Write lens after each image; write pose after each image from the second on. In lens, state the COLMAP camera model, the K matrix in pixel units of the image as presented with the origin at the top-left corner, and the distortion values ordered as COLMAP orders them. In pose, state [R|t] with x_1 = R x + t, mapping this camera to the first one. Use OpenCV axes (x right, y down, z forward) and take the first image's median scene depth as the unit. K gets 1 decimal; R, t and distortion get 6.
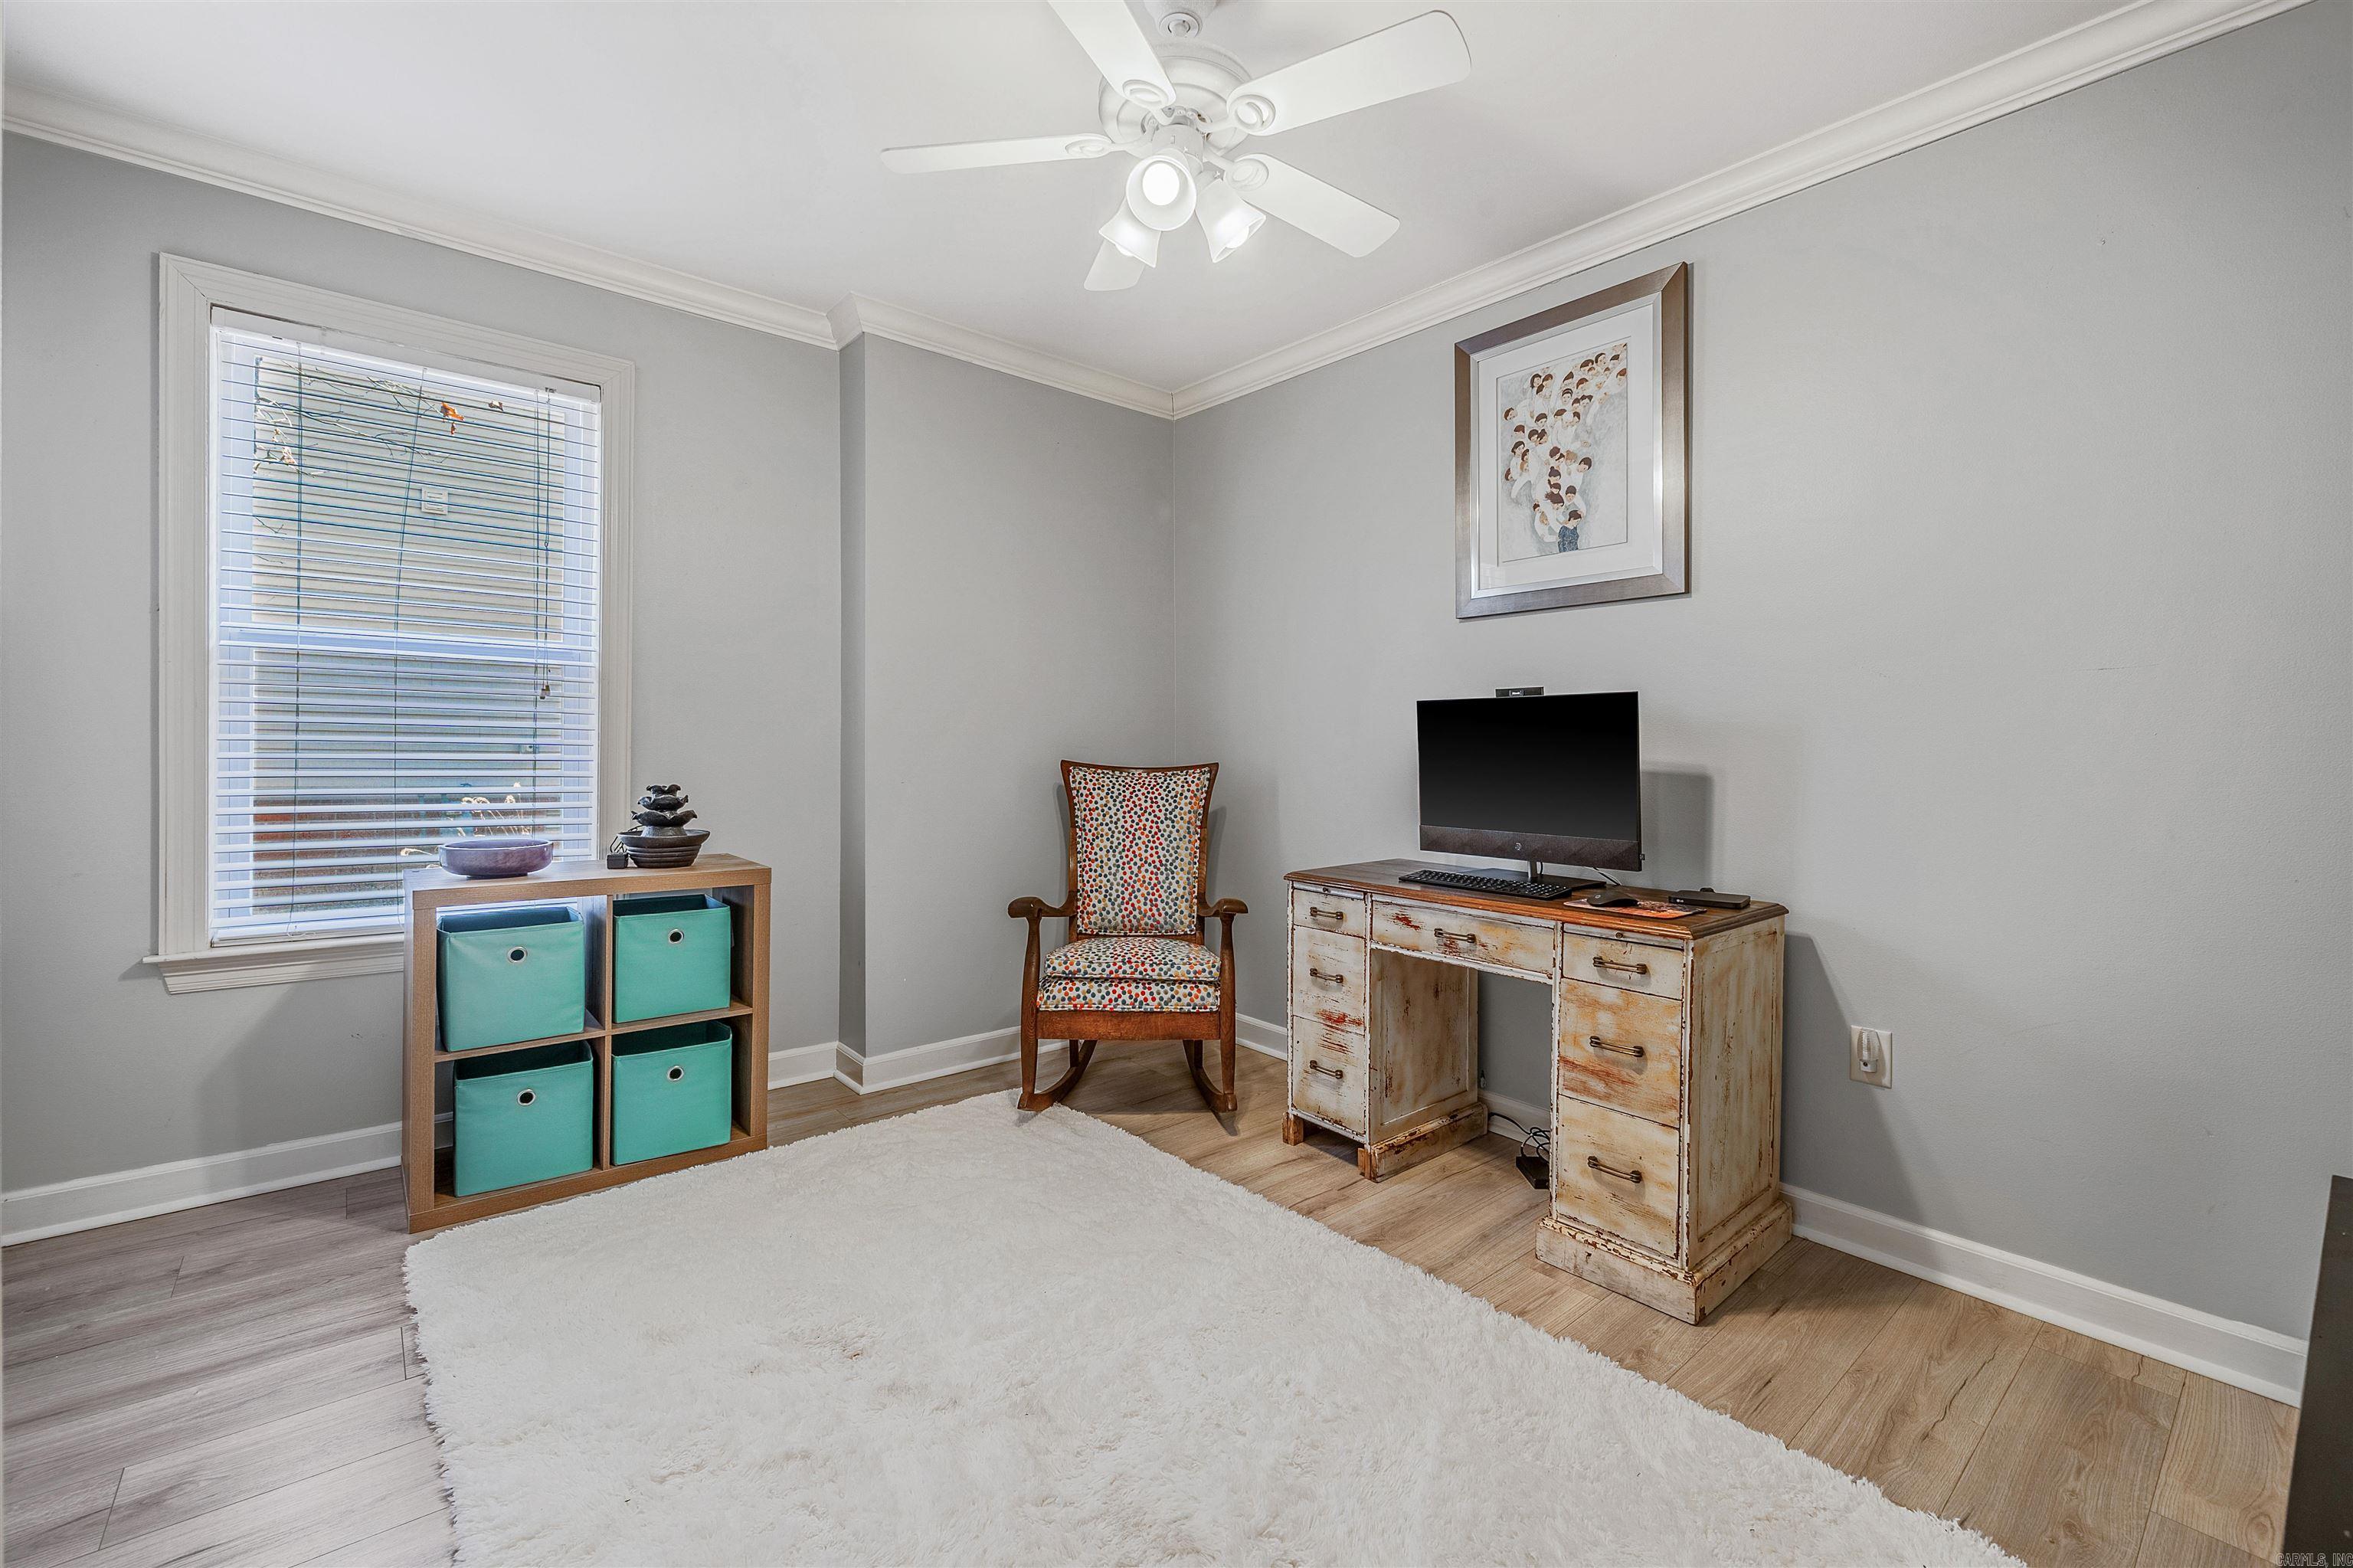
lens RADIAL K [[1005.6, 0, 1172.0], [0, 1005.6, 763.2], [0, 0, 1]] dist [0.000601, -0.000094]
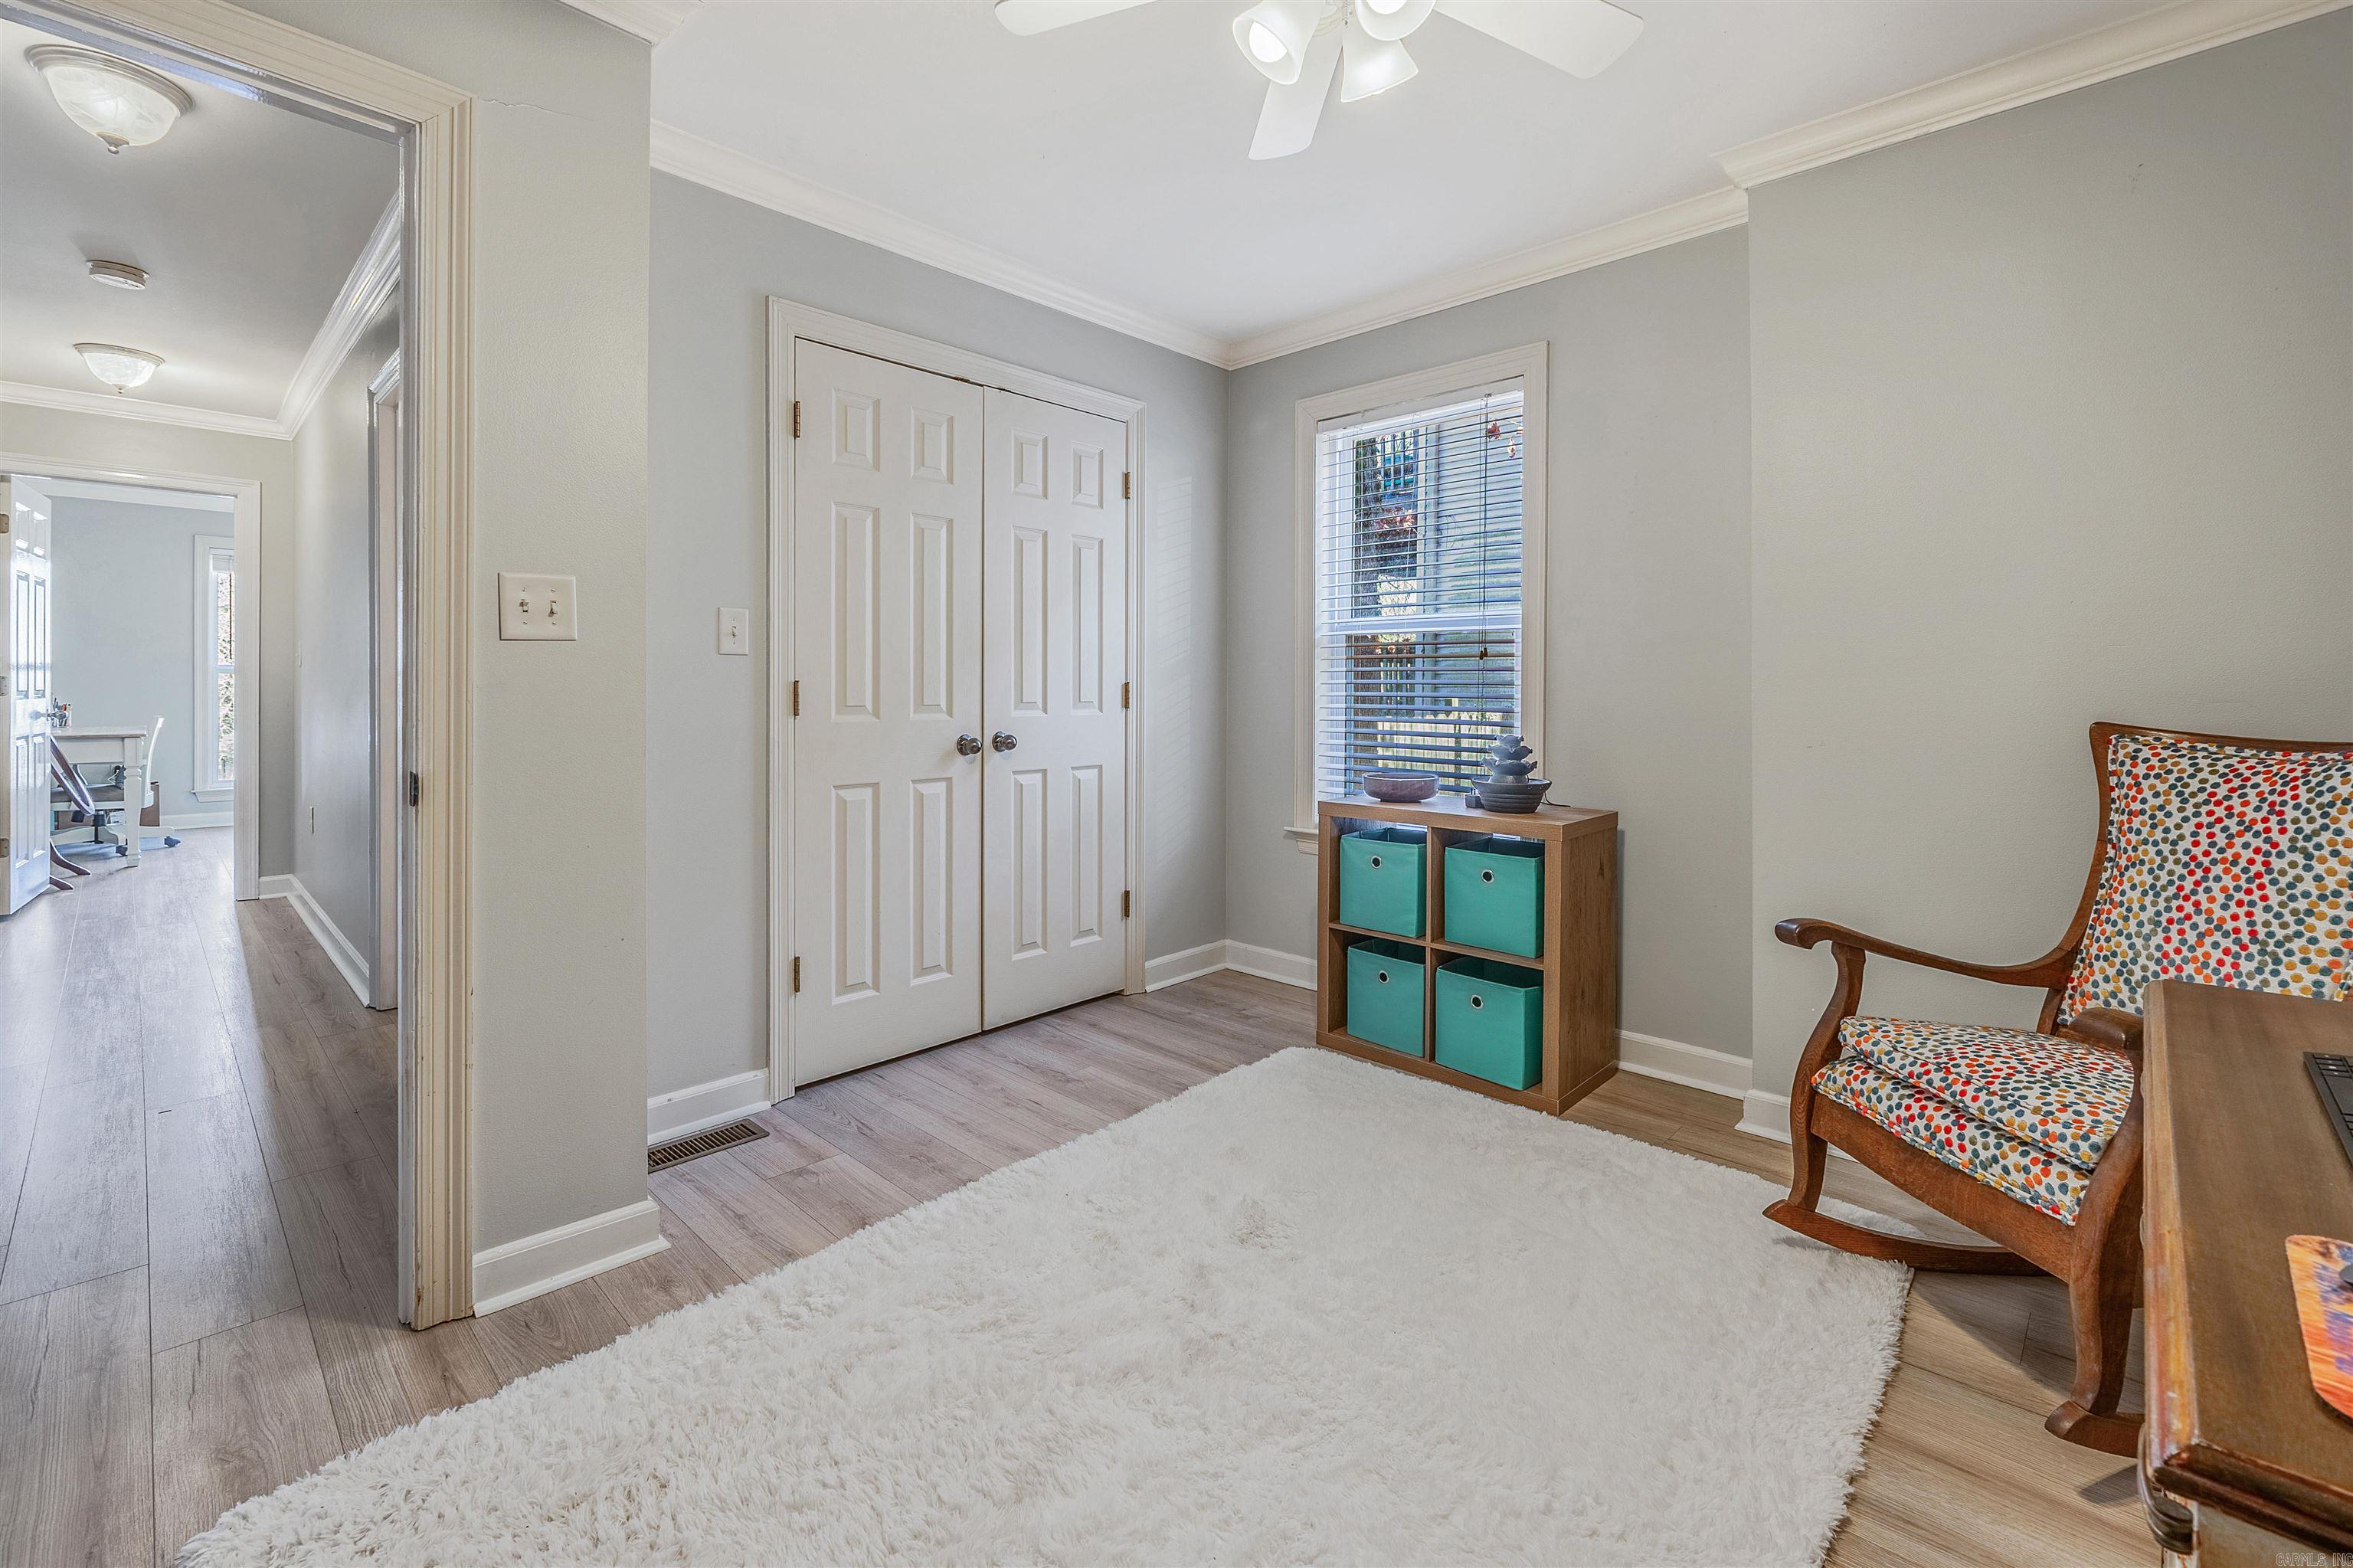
lens RADIAL K [[1017.8, 0, 1167.8], [0, 1017.8, 706.7], [0, 0, 1]] dist [-0.000024, -0.000289]
pose [[0.091619, 0.003394, -0.995788, 0.538831], [-0.017321, 0.999848, 0.001814, -0.004814], [0.995643, 0.017082, 0.091664, 0.537997]]
